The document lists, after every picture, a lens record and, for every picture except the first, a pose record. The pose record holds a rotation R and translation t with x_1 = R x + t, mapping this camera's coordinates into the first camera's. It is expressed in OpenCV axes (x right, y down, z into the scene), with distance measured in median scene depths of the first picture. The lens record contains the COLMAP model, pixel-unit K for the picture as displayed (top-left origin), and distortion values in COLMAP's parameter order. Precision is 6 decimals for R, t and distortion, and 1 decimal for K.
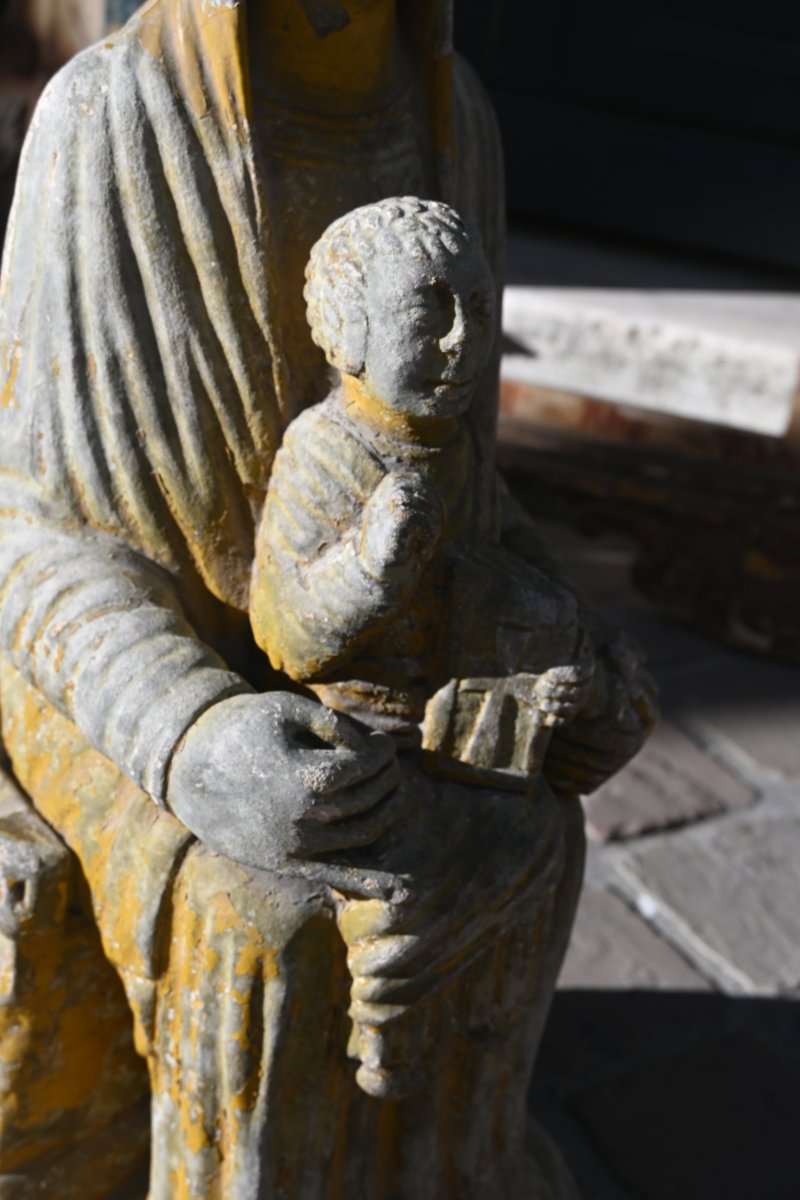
lens RADIAL K [[1998.4, 0, 398.9], [0, 1998.4, 594.4], [0, 0, 1]] dist [0.017155, 0.000000]
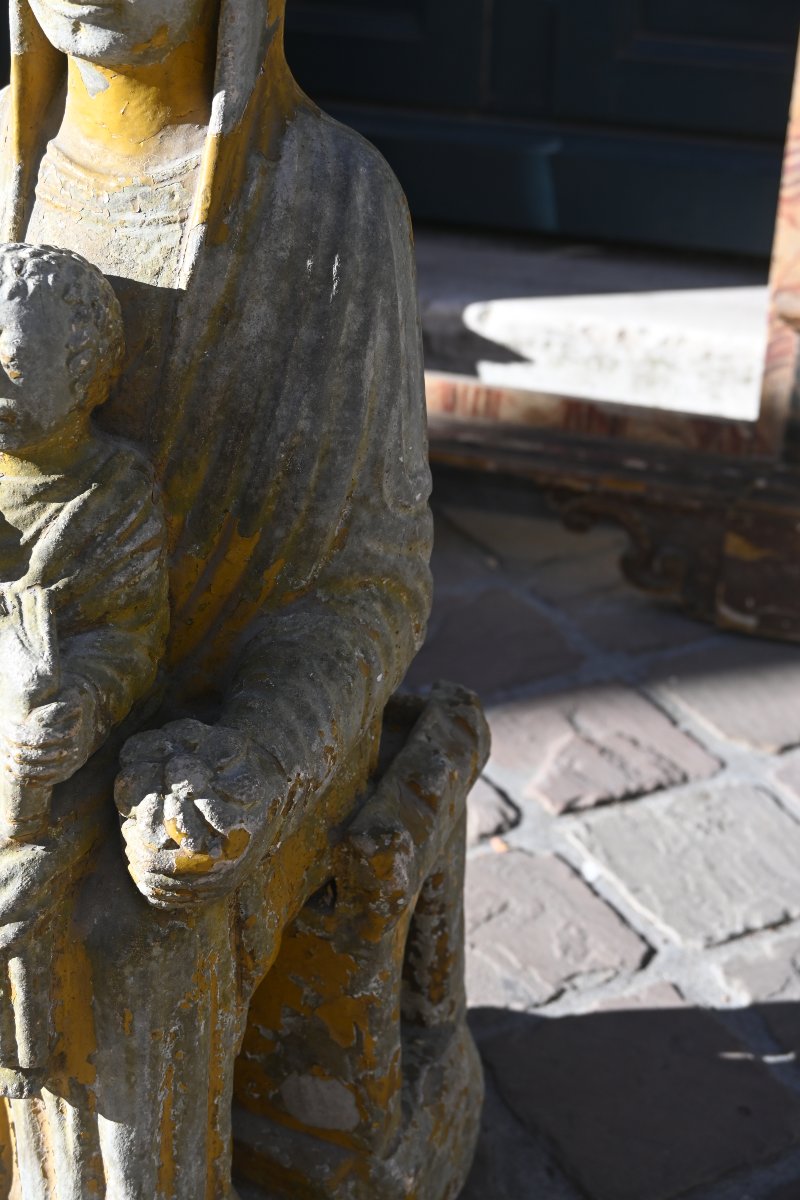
lens RADIAL K [[1998.4, 0, 395.3], [0, 1998.4, 593.1], [0, 0, 1]] dist [0.017155, 0.000000]
pose [[0.989663, -0.061226, -0.129687, 0.289809], [0.057451, 0.997814, -0.032652, 0.068520], [0.131403, 0.024864, 0.991017, -0.088084]]
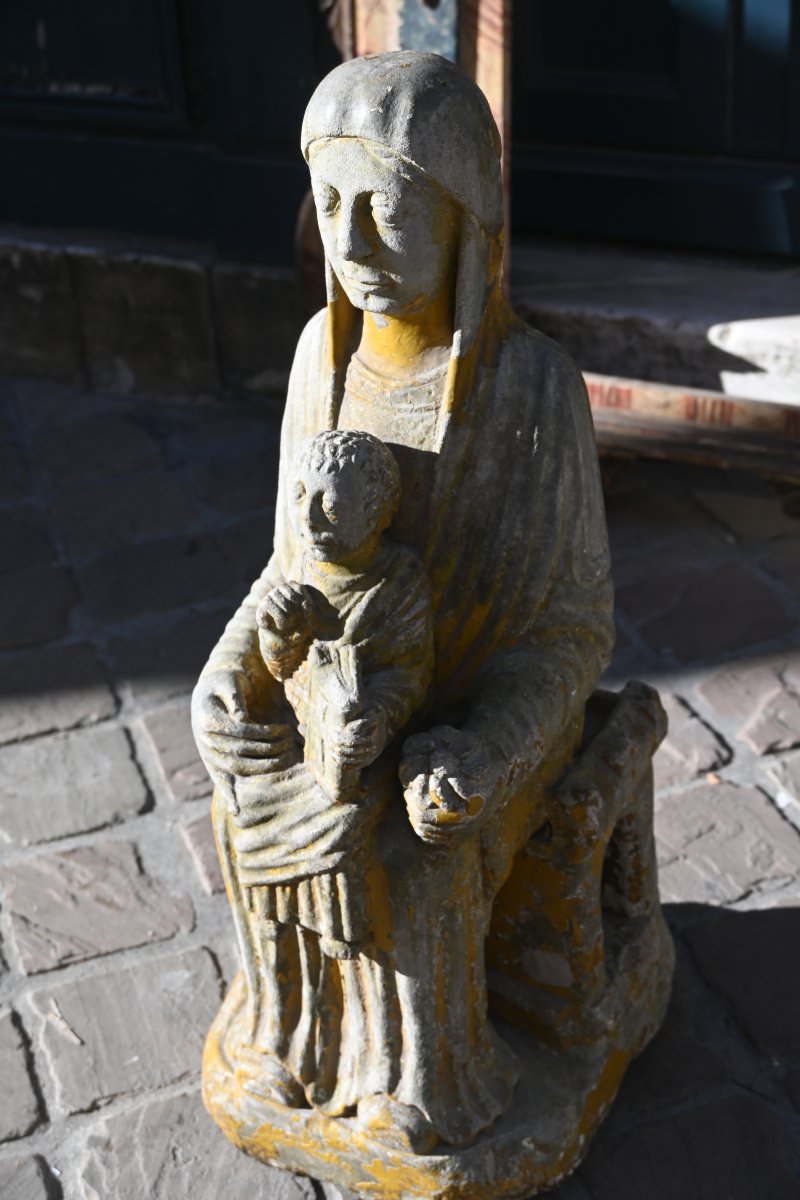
lens RADIAL K [[1998.4, 0, 398.5], [0, 1998.4, 595.6], [0, 0, 1]] dist [0.017155, 0.000000]
pose [[0.952024, -0.058258, -0.300428, 0.505327], [0.067398, 0.997523, 0.020140, -0.047286], [0.298511, -0.039422, 0.953592, -0.637639]]
